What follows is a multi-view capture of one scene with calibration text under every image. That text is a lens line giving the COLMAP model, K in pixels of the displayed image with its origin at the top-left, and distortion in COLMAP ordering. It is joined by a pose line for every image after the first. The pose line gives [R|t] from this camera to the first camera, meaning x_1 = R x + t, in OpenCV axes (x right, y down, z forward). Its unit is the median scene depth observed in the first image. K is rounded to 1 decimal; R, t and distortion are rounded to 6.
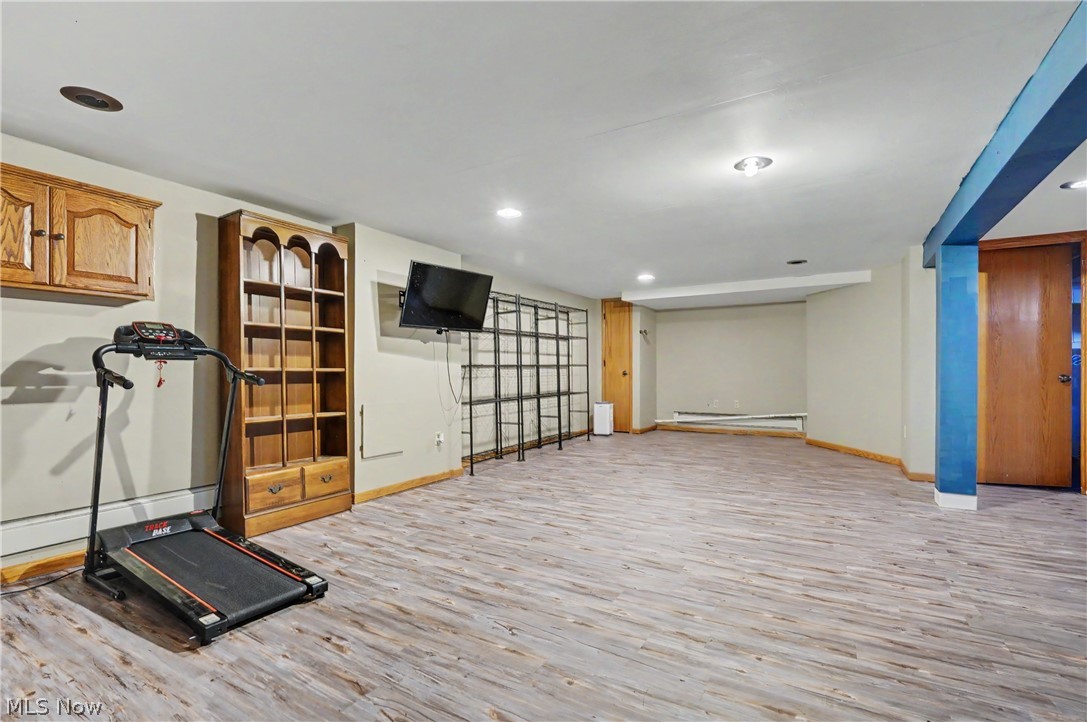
lens RADIAL K [[498.9, 0, 536.2], [0, 498.9, 368.8], [0, 0, 1]] dist [-0.003741, -0.000690]
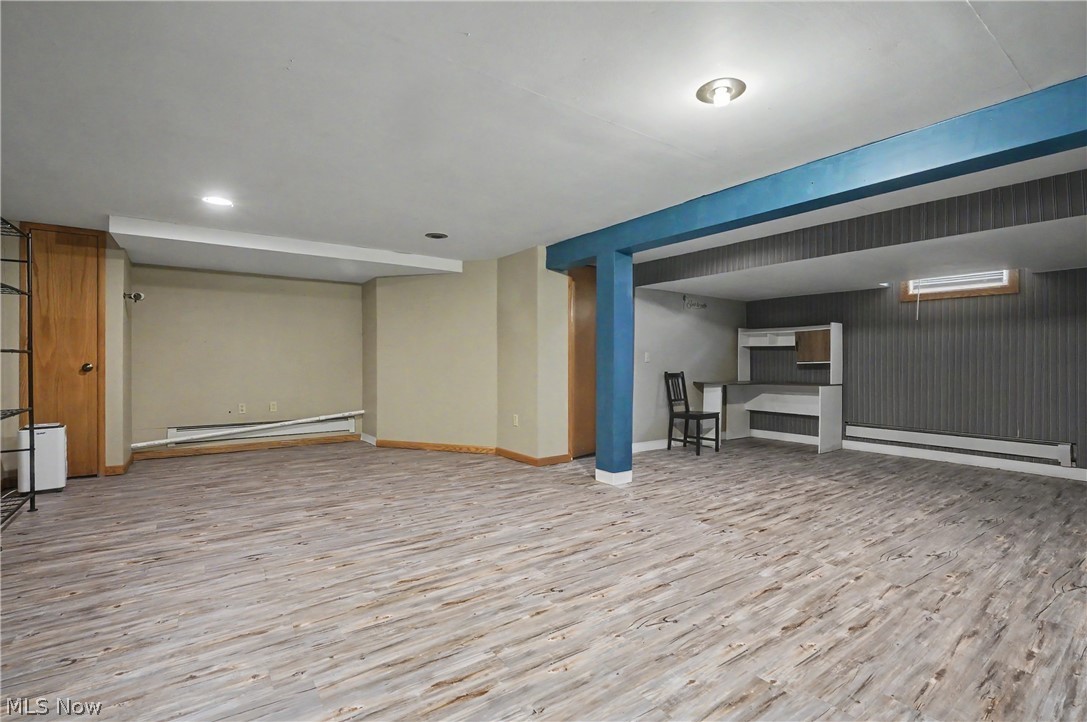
lens RADIAL K [[498.9, 0, 541.8], [0, 498.9, 359.0], [0, 0, 1]] dist [-0.003741, -0.000690]
pose [[0.390166, 0.007162, 0.920717, -0.295293], [-0.004032, 0.999973, -0.006070, 0.003372], [-0.920736, -0.001344, 0.390184, 0.775367]]
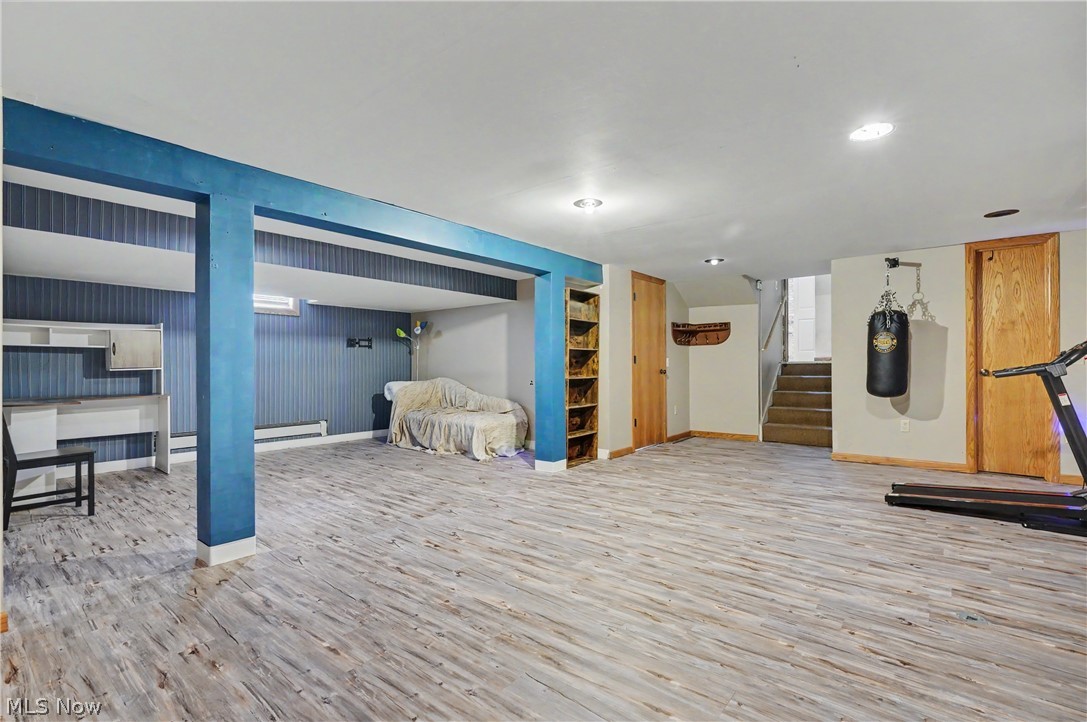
lens RADIAL K [[498.9, 0, 547.5], [0, 498.9, 362.9], [0, 0, 1]] dist [-0.003741, -0.000690]
pose [[-0.992684, 0.006046, 0.120586, 0.315133], [0.005215, 0.999960, -0.007209, 0.001099], [-0.120625, -0.006528, -0.992677, 1.823848]]
